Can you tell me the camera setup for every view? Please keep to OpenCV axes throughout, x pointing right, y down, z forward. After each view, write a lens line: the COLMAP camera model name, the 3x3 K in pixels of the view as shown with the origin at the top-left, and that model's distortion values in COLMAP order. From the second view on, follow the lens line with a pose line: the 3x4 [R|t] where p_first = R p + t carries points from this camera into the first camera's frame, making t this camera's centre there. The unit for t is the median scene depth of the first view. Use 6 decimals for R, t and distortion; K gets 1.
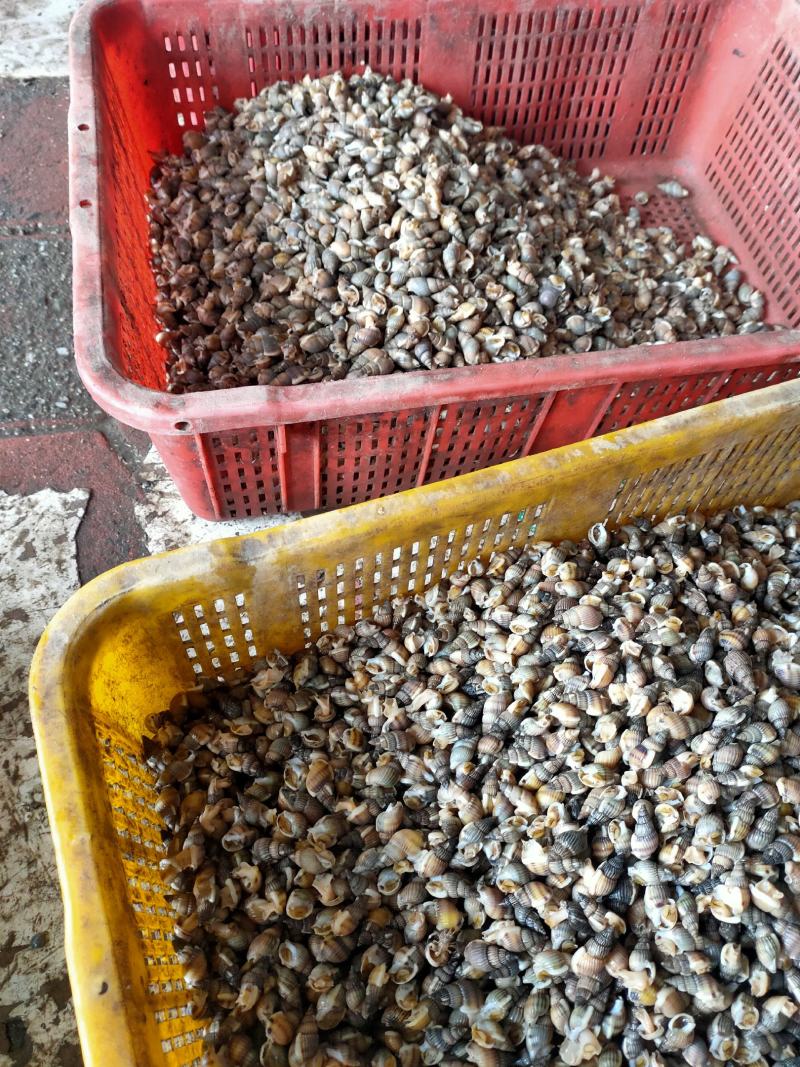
lens RADIAL K [[811.6, 0, 401.0], [0, 811.6, 534.5], [0, 0, 1]] dist [0.031522, -0.034527]
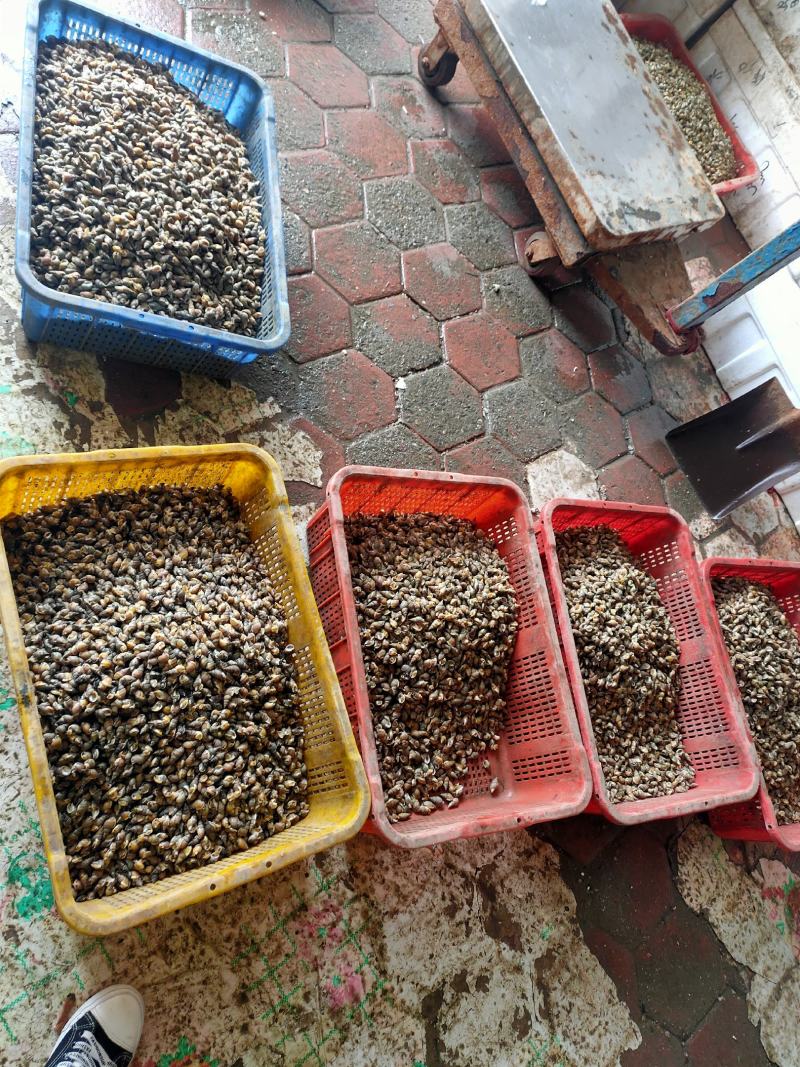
lens RADIAL K [[811.6, 0, 403.3], [0, 811.6, 538.0], [0, 0, 1]] dist [0.031522, -0.034527]
pose [[0.022519, 0.890027, -0.455352, 1.057595], [-0.999414, 0.008293, -0.033215, -0.262352], [-0.025786, 0.455833, 0.889692, -1.355951]]
